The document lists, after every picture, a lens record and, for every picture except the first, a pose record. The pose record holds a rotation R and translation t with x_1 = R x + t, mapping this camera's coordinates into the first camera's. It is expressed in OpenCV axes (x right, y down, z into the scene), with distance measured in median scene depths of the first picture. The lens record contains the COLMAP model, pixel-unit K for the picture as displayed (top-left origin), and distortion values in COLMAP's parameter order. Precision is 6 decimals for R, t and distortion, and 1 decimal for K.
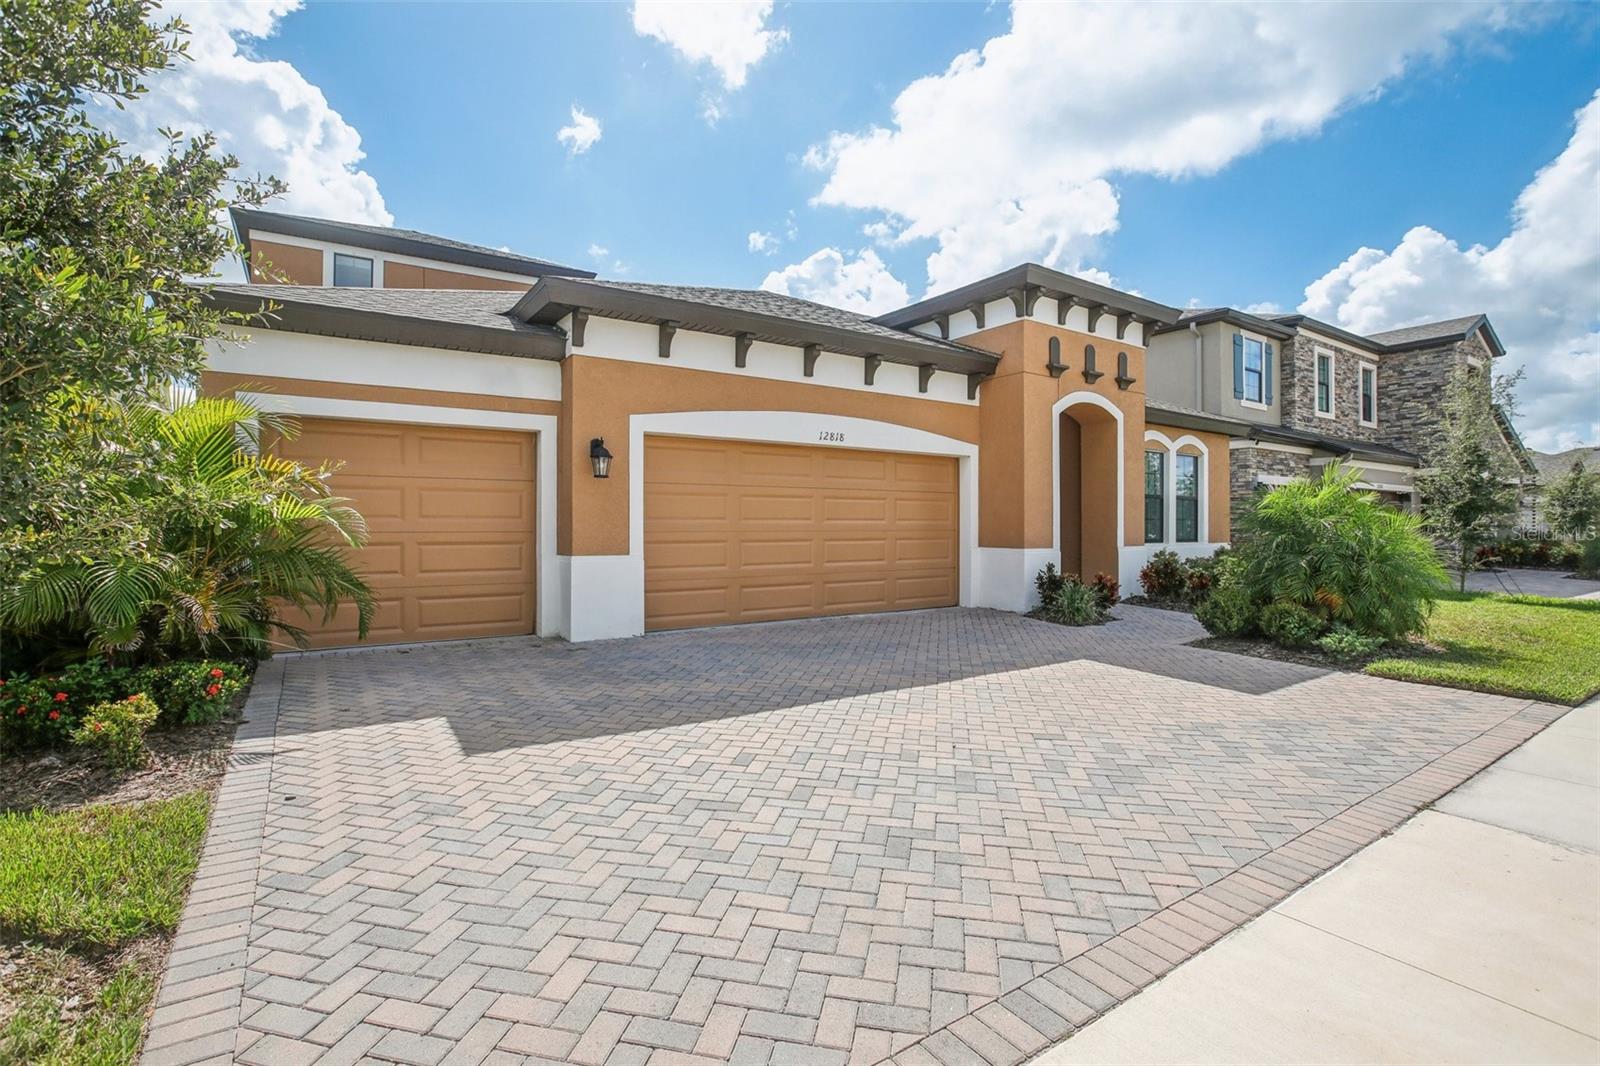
lens RADIAL K [[739.9, 0, 797.2], [0, 739.9, 517.5], [0, 0, 1]] dist [-0.027373, 0.000913]
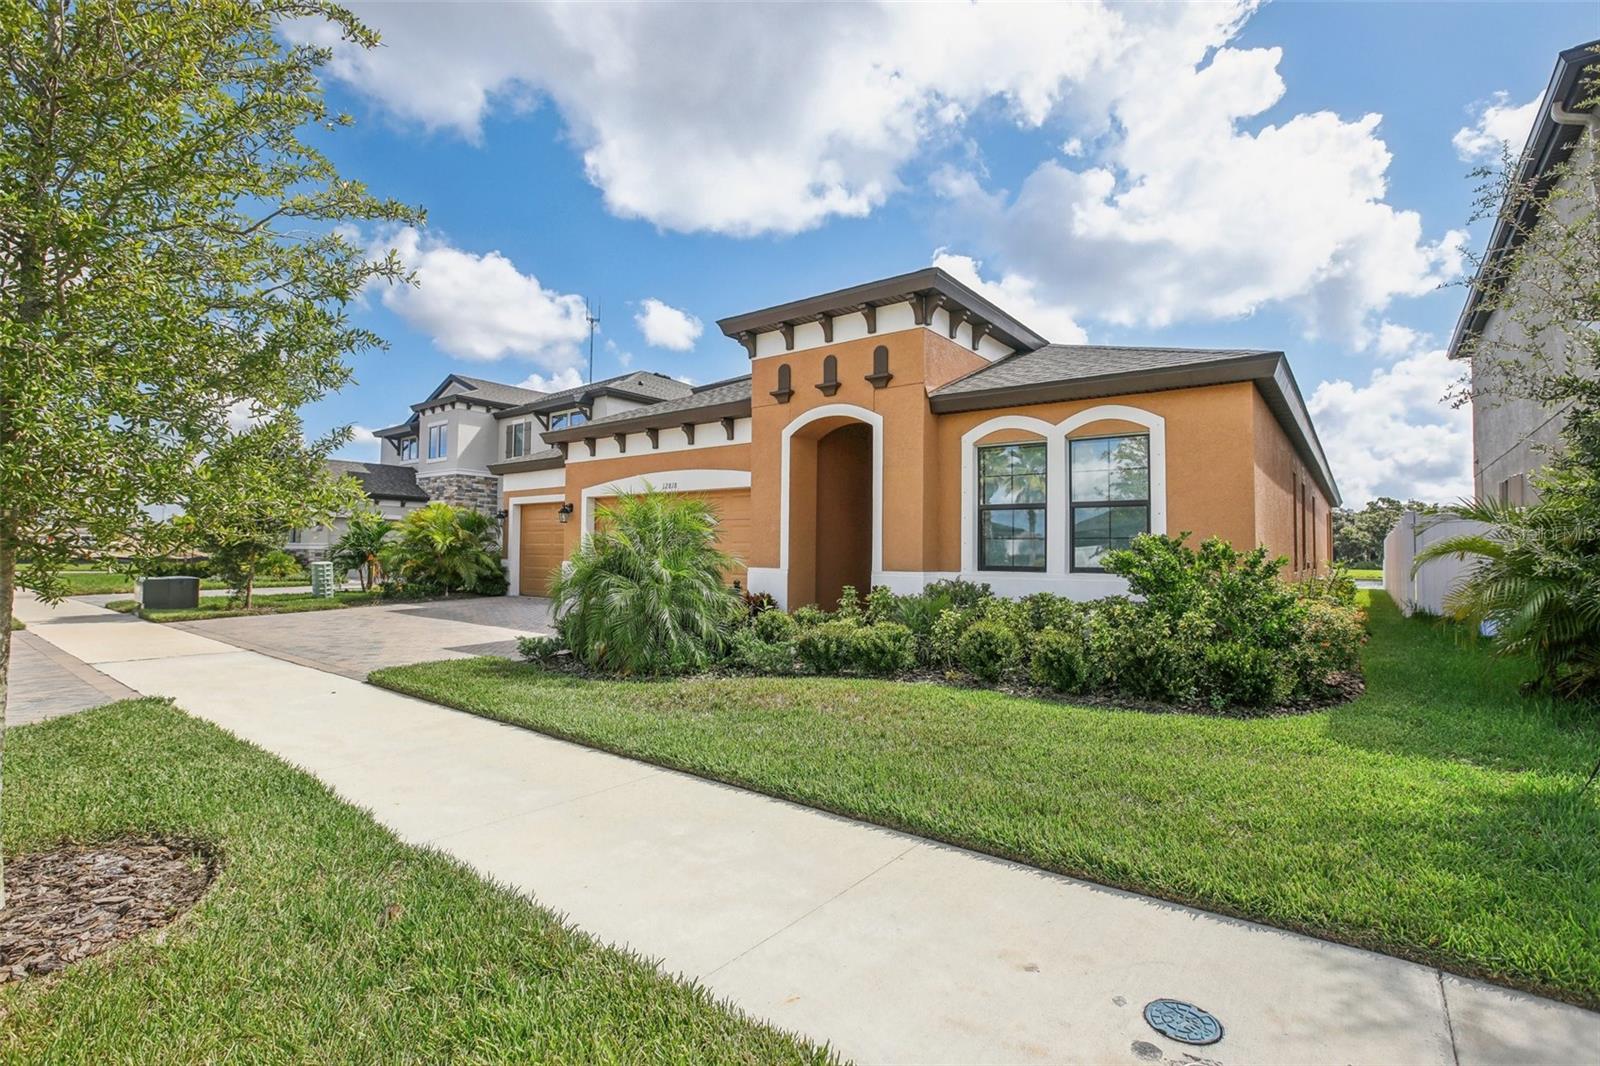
lens RADIAL K [[739.9, 0, 797.2], [0, 739.9, 517.5], [0, 0, 1]] dist [-0.027373, 0.000913]
pose [[0.316349, -0.049794, -0.947335, 1.245689], [-0.010111, 0.998388, -0.055853, 0.025802], [0.948589, 0.027248, 0.315335, 0.654661]]
